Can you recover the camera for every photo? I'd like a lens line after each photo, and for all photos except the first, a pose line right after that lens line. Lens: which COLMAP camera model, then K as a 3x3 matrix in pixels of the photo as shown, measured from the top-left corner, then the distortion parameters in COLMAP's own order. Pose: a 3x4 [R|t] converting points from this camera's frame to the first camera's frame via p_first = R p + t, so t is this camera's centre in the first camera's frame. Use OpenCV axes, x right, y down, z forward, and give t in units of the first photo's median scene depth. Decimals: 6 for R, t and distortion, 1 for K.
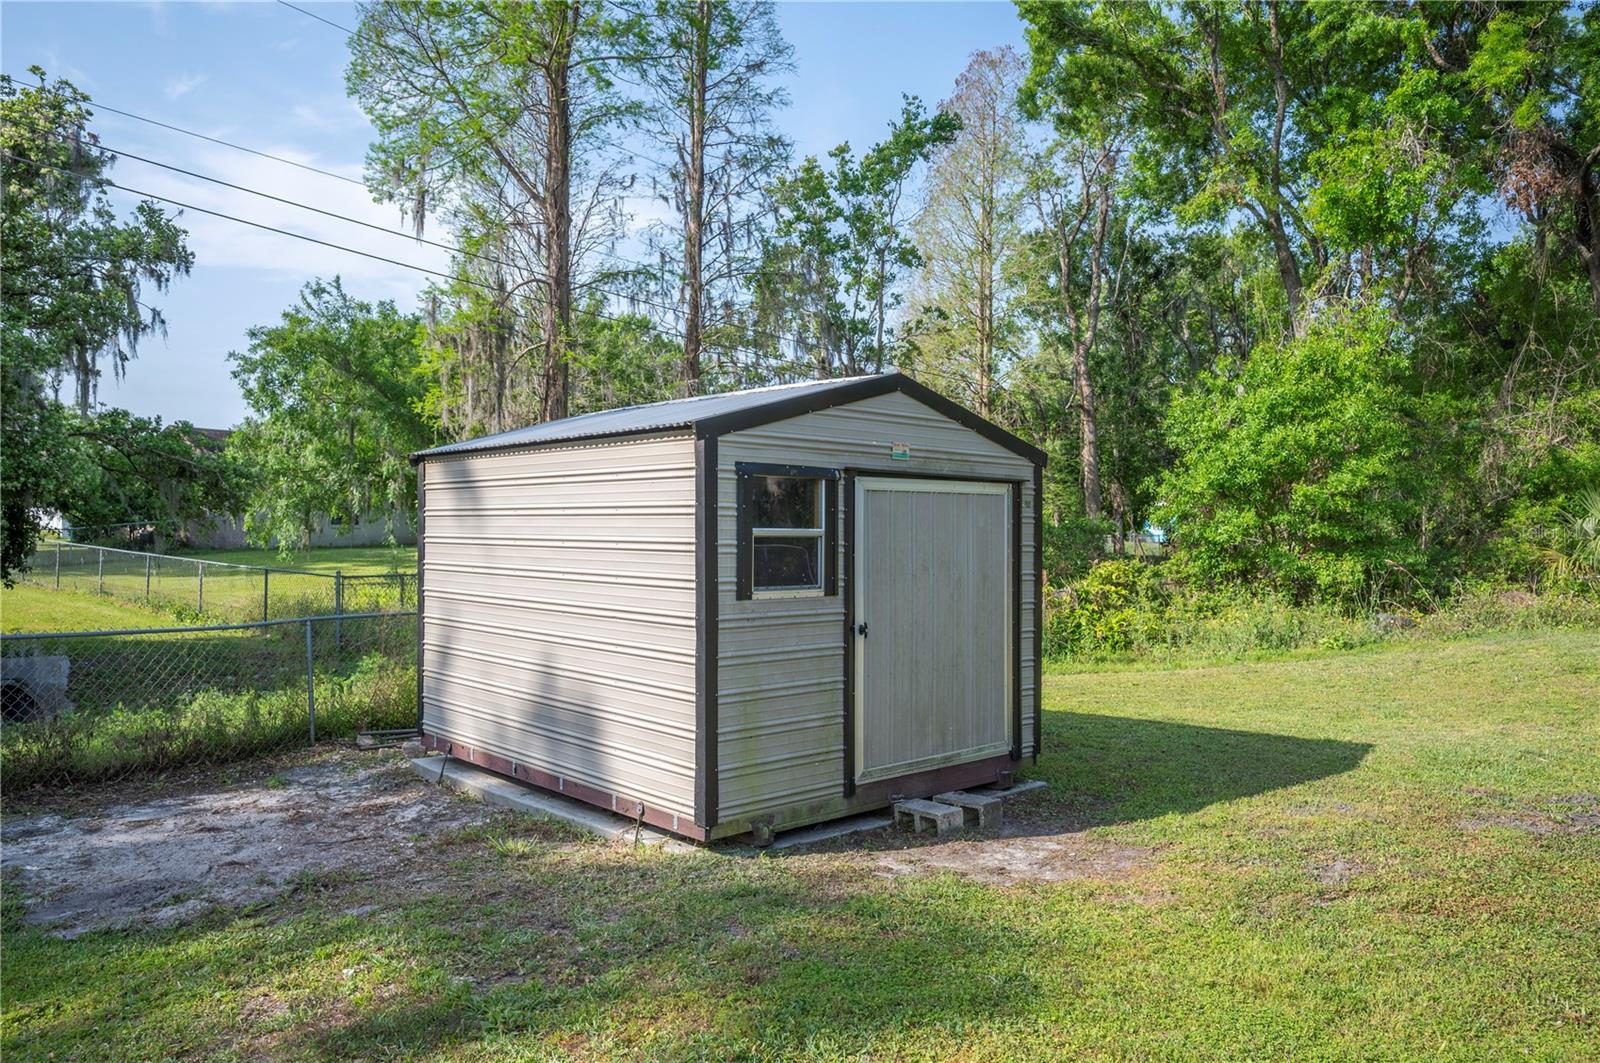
lens RADIAL K [[1104.7, 0, 804.6], [0, 1104.7, 534.3], [0, 0, 1]] dist [-0.003790, -0.003852]
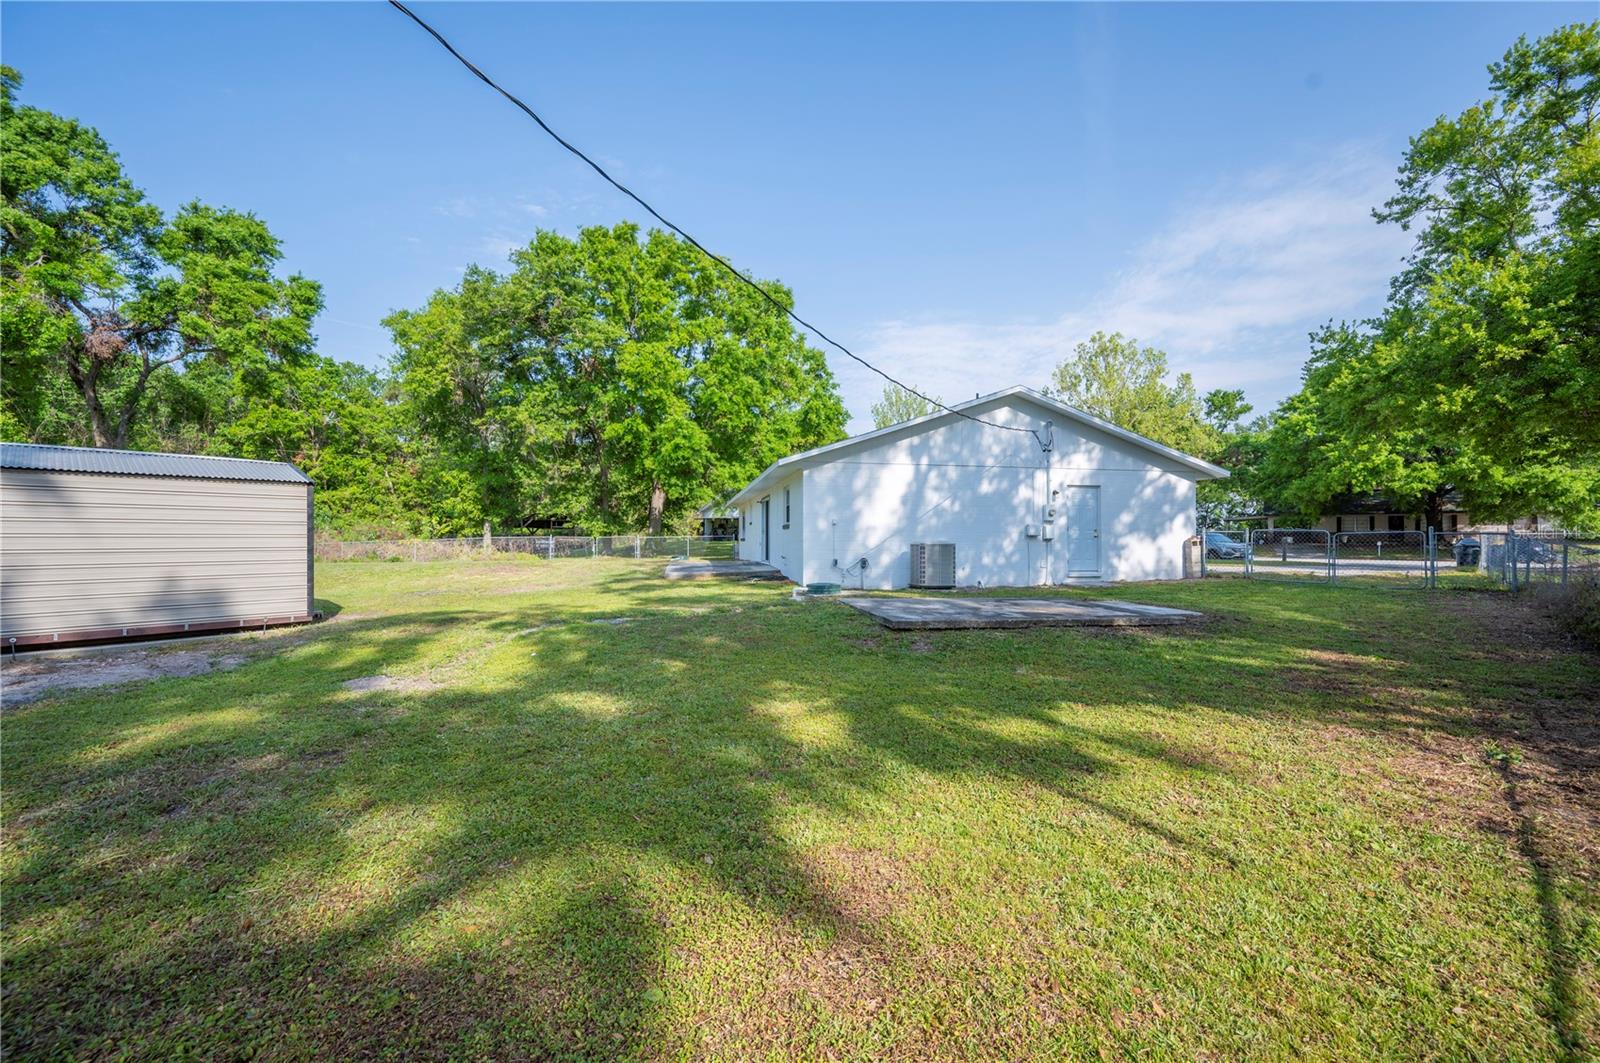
lens RADIAL K [[639.0, 0, 801.6], [0, 639.0, 536.7], [0, 0, 1]] dist [-0.000273, 0.000307]
pose [[-0.107906, -0.009645, 0.994114, -0.559915], [0.007369, 0.999918, 0.010501, 0.011935], [-0.994134, 0.008459, -0.107826, -0.038396]]
